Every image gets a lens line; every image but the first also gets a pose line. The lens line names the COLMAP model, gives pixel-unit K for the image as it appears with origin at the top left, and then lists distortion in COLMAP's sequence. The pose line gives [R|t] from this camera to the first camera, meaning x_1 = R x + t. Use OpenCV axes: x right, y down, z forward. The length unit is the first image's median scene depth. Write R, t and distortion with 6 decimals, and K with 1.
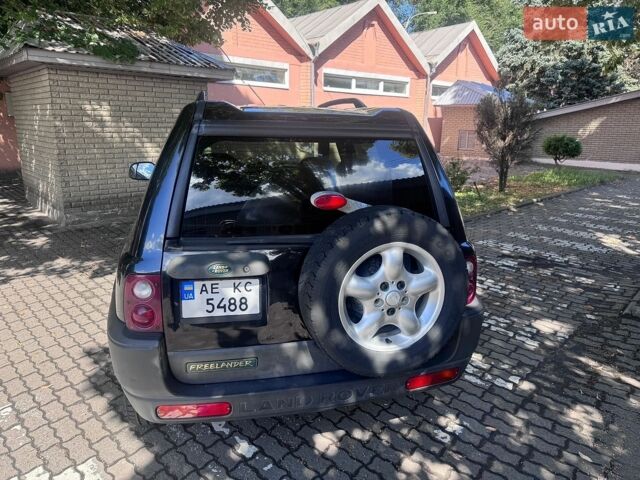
lens RADIAL K [[448.1, 0, 320.1], [0, 448.1, 239.2], [0, 0, 1]] dist [0.002583, -0.011066]
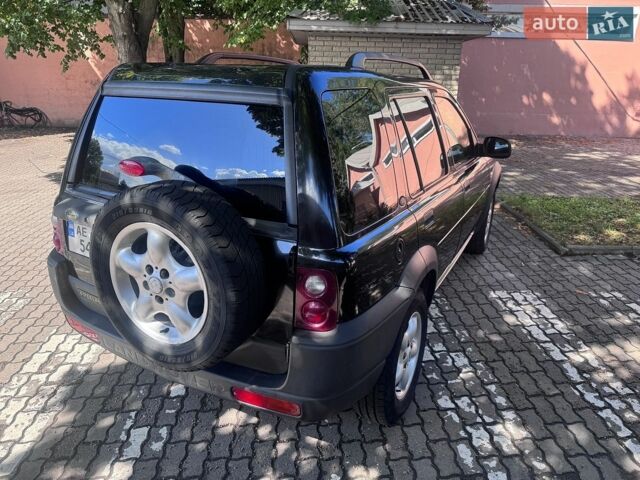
lens RADIAL K [[448.1, 0, 321.7], [0, 448.1, 237.7], [0, 0, 1]] dist [0.002583, -0.011066]
pose [[0.736643, 0.220934, -0.639175, 0.683067], [-0.171476, 0.975265, 0.139481, -0.101788], [0.654181, 0.006855, 0.756307, 0.382418]]
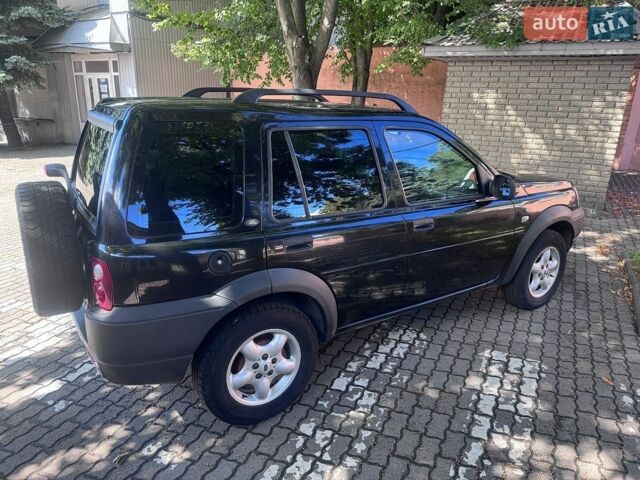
lens RADIAL K [[448.1, 0, 322.7], [0, 448.1, 240.4], [0, 0, 1]] dist [0.002583, -0.011066]
pose [[0.315026, 0.280585, -0.906659, 1.136722], [-0.251939, 0.945750, 0.205144, -0.265918], [0.915033, 0.163797, 0.368626, 0.922649]]
